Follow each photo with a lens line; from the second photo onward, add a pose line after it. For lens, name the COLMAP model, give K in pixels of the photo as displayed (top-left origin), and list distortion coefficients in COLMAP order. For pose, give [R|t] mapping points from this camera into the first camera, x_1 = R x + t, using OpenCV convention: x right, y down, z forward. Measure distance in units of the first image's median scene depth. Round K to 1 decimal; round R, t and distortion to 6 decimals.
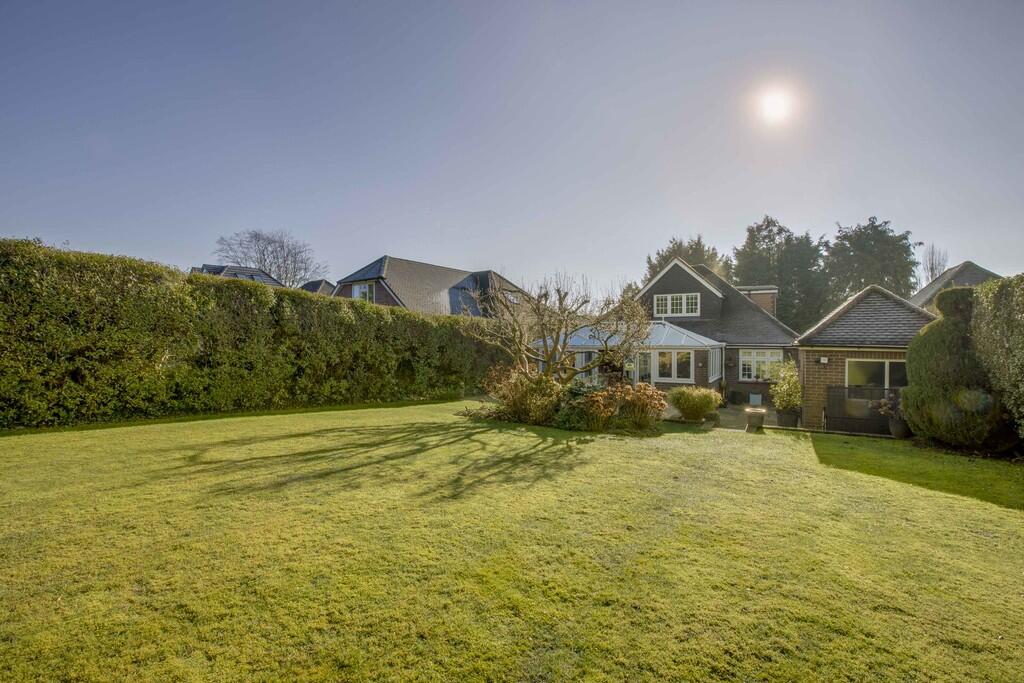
lens RADIAL K [[451.4, 0, 513.4], [0, 451.4, 341.8], [0, 0, 1]] dist [-0.000527, 0.000094]
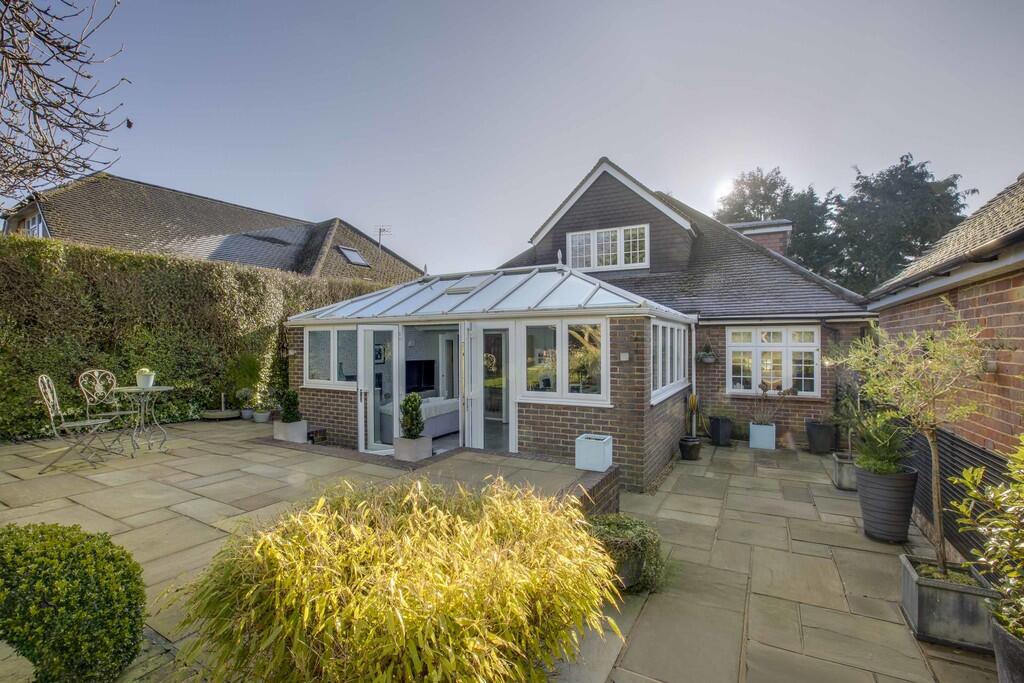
lens RADIAL K [[451.4, 0, 511.3], [0, 451.4, 344.1], [0, 0, 1]] dist [-0.000527, 0.000094]
pose [[0.999523, -0.005334, 0.030415, 0.233854], [0.005440, 0.999979, -0.003391, 0.030706], [-0.030397, 0.003555, 0.999532, 0.477635]]
